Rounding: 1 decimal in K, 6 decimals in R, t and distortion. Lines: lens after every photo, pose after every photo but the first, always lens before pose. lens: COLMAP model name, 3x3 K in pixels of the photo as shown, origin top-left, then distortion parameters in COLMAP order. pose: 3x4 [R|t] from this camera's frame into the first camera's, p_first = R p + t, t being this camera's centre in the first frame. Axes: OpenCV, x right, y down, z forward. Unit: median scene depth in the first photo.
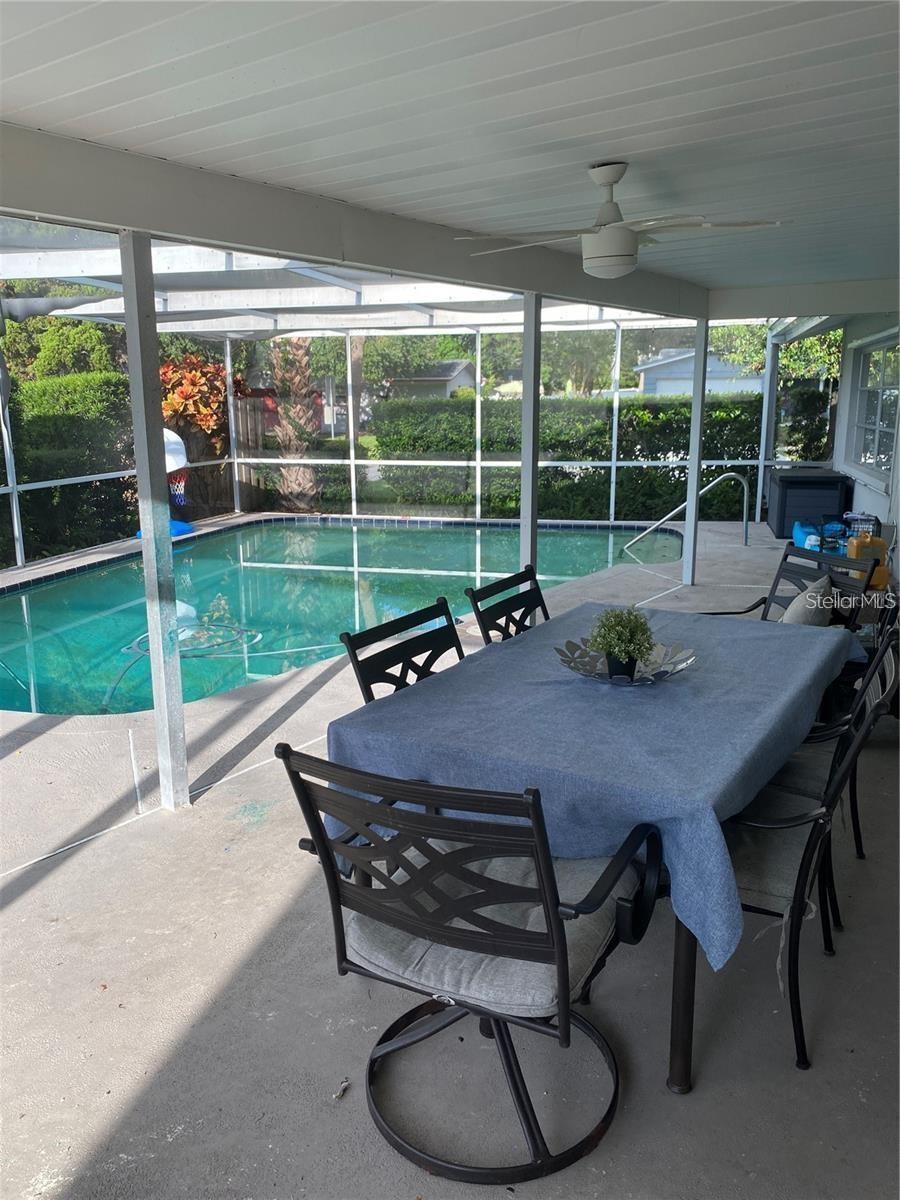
lens RADIAL K [[916.4, 0, 449.0], [0, 916.4, 598.6], [0, 0, 1]] dist [0.036208, -0.042120]
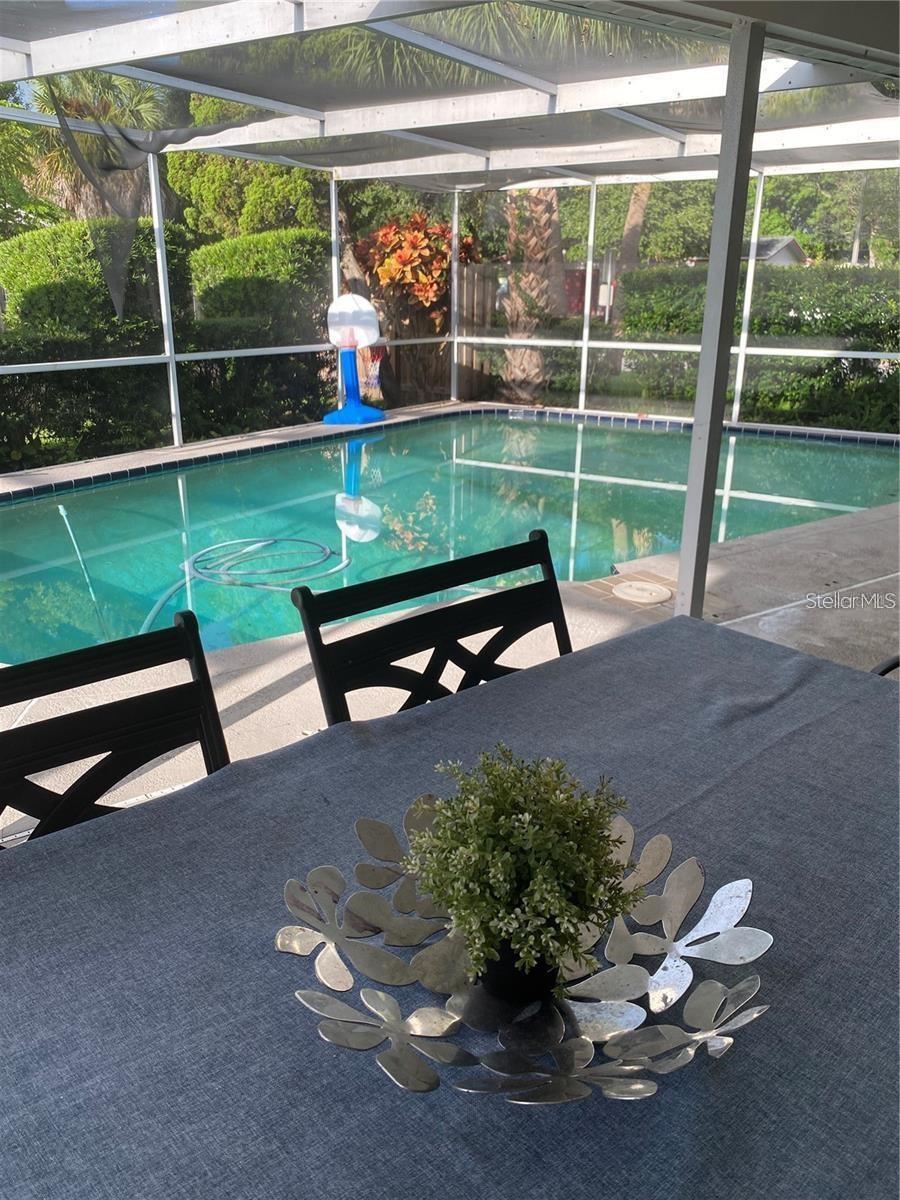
lens RADIAL K [[916.4, 0, 470.5], [0, 916.4, 576.4], [0, 0, 1]] dist [0.036208, -0.042120]
pose [[0.950620, 0.105822, -0.291757, 0.058549], [-0.079518, 0.991742, 0.100621, -0.017417], [0.299996, -0.072453, 0.951185, 0.172042]]
